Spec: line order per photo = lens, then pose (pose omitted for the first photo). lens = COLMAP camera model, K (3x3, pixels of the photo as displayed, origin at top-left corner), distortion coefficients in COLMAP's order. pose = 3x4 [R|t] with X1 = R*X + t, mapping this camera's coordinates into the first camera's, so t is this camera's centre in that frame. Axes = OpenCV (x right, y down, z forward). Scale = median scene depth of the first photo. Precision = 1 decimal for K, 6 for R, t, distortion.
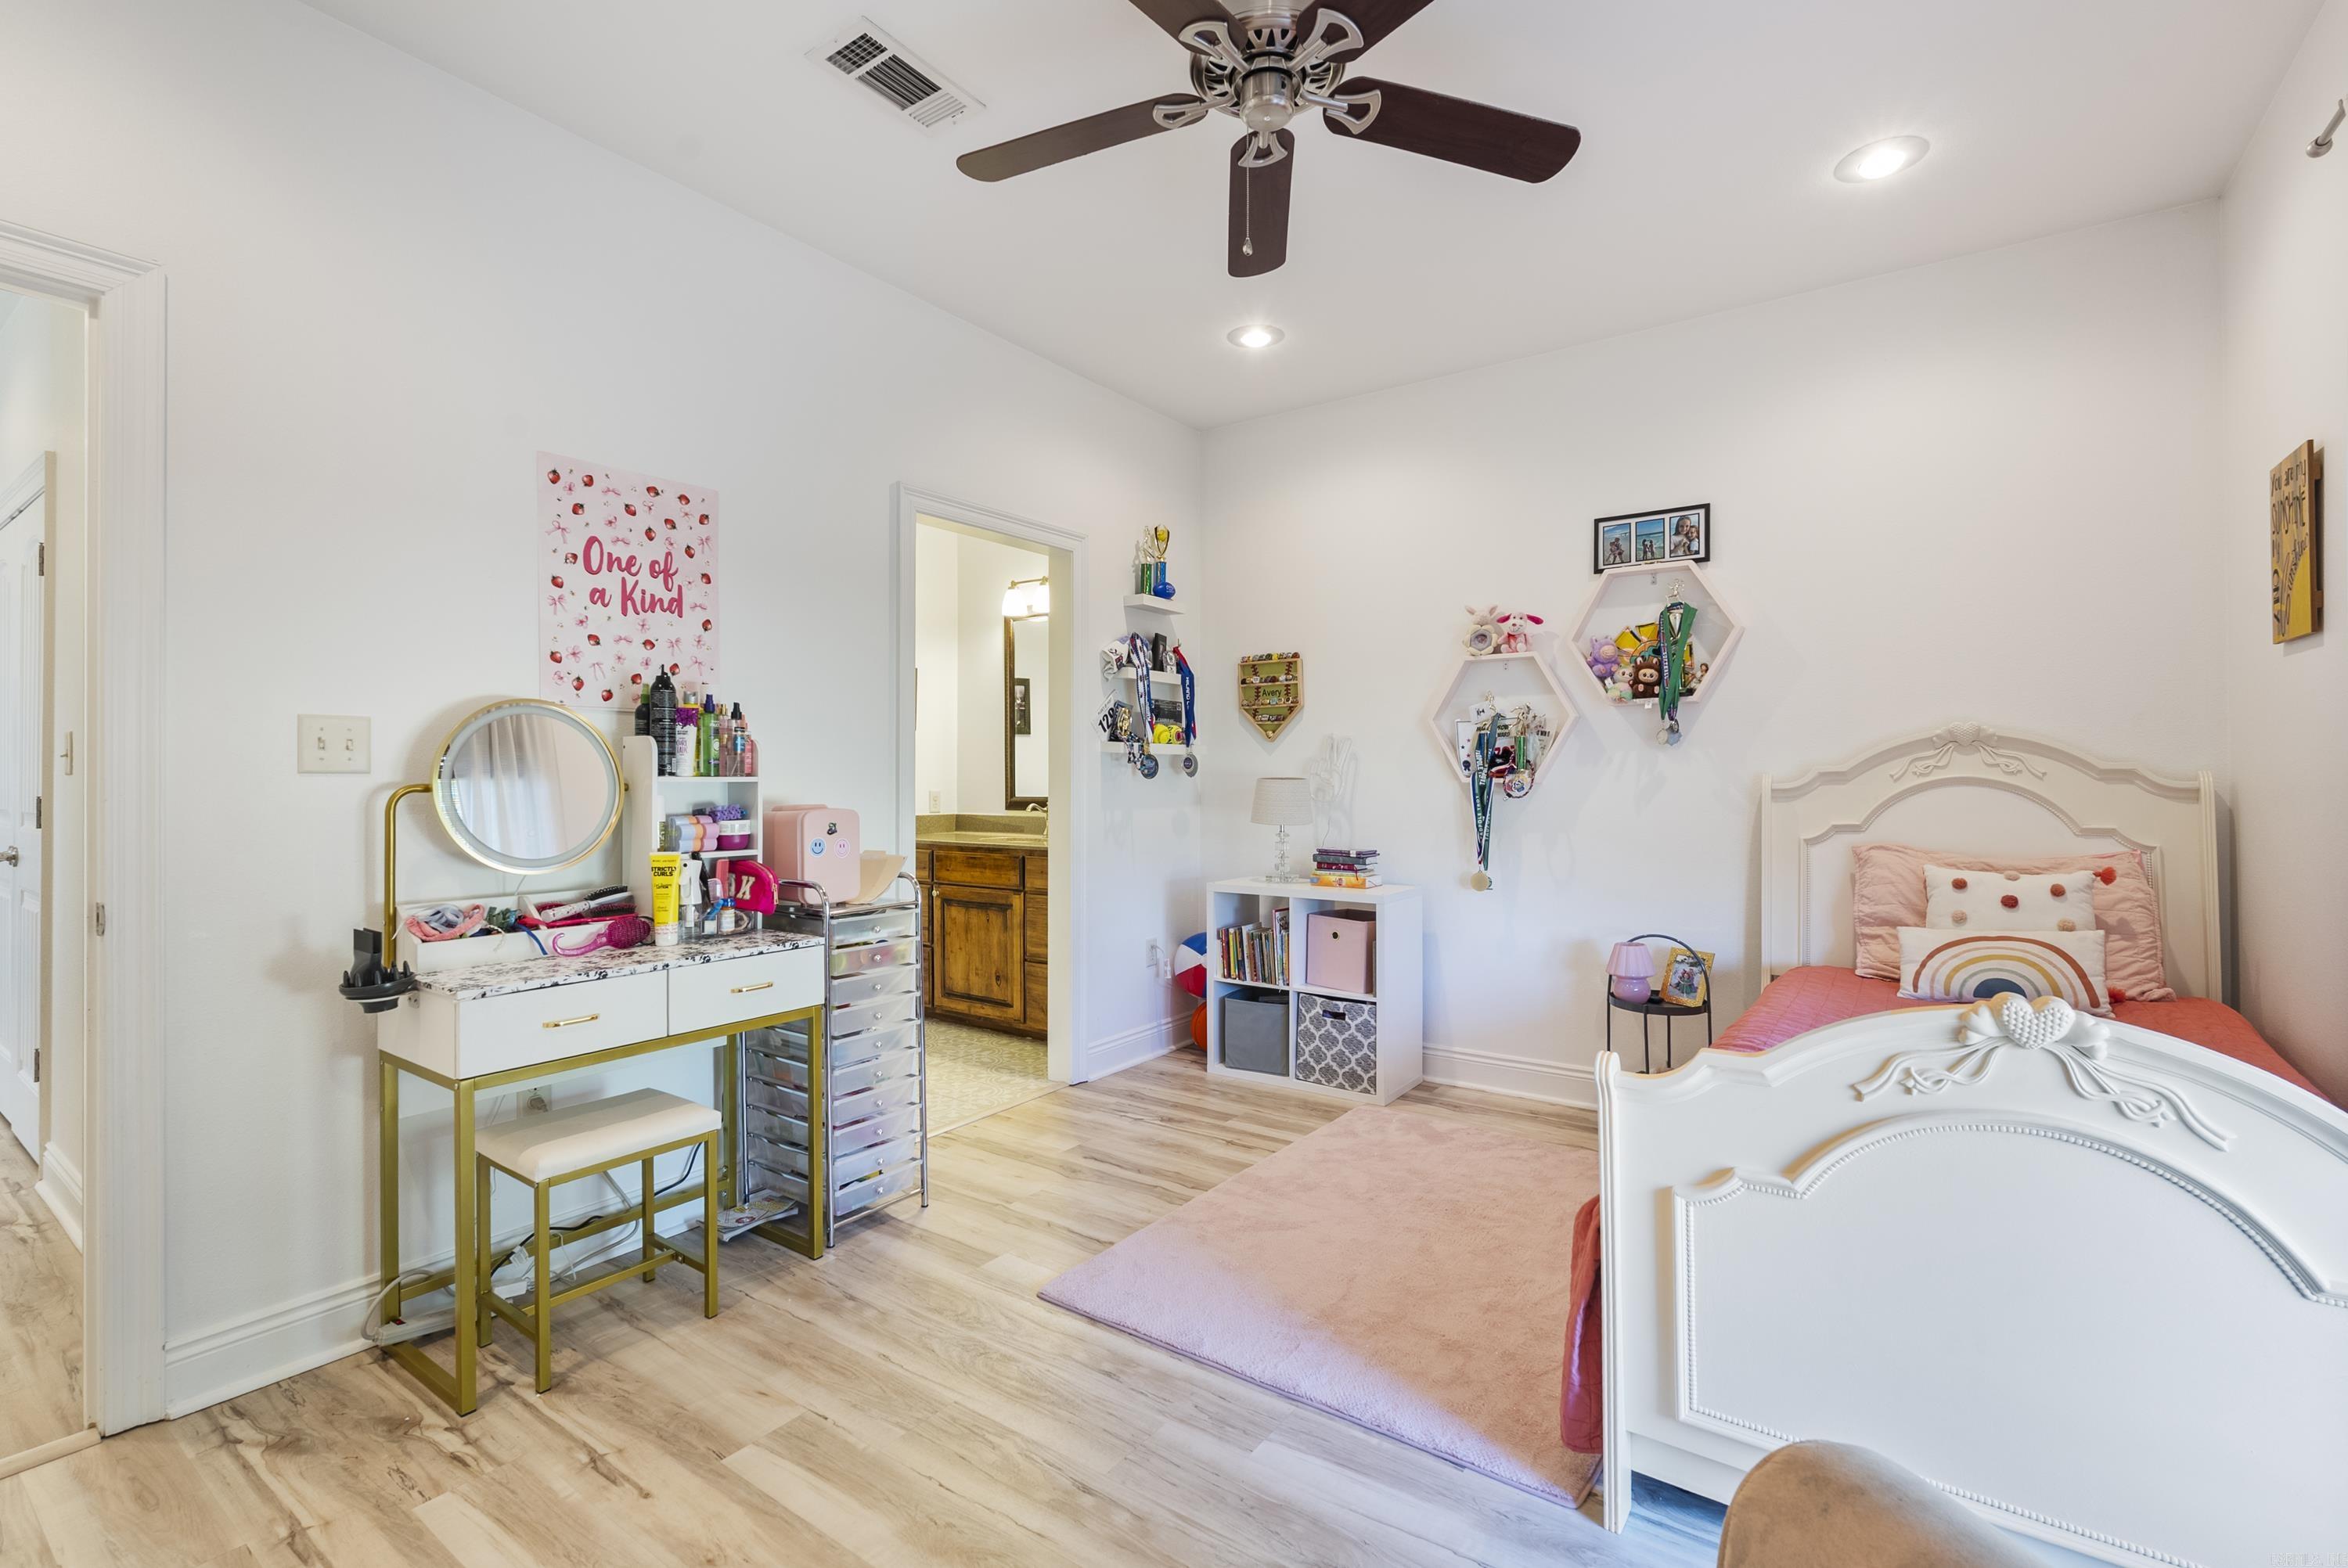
lens RADIAL K [[1043.9, 0, 1174.3], [0, 1043.9, 769.9], [0, 0, 1]] dist [-0.002994, 0.000354]
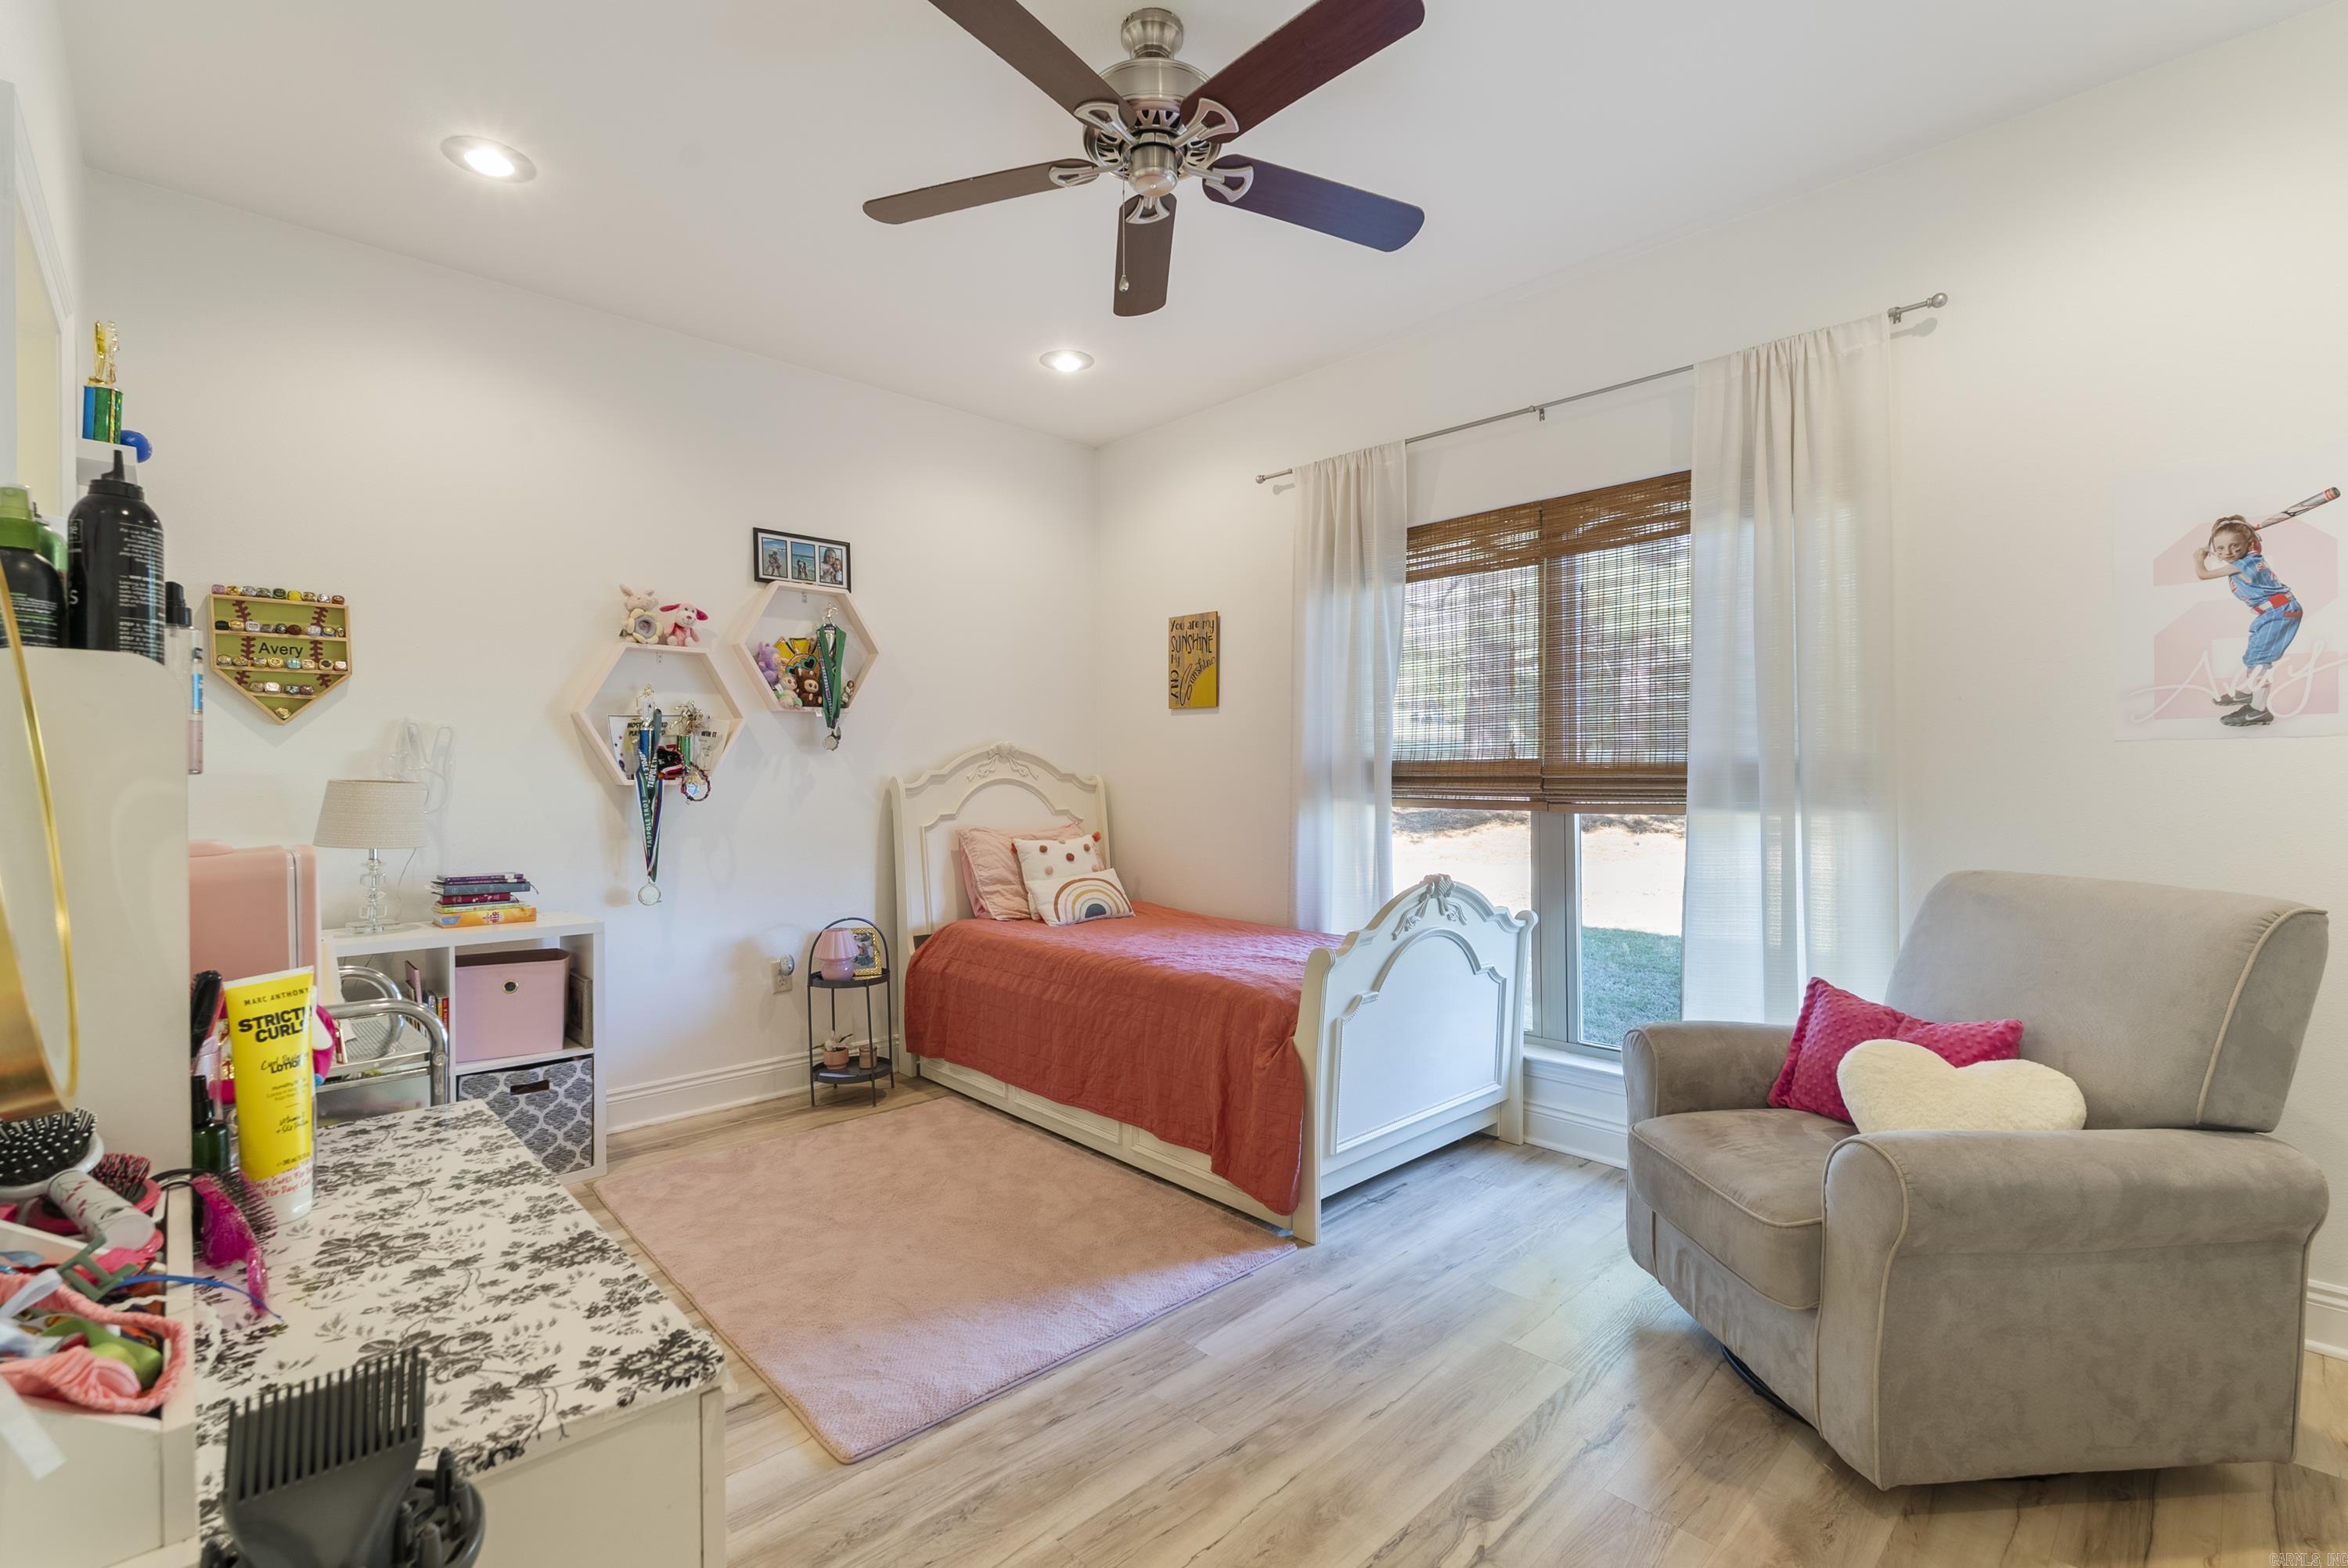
lens RADIAL K [[1030.8, 0, 1186.1], [0, 1030.8, 781.5], [0, 0, 1]] dist [-0.007620, 0.000054]
pose [[0.185079, -0.002909, 0.982719, -0.532386], [-0.004406, 0.999983, 0.003790, 0.004046], [-0.982714, -0.005032, 0.185064, 0.408788]]
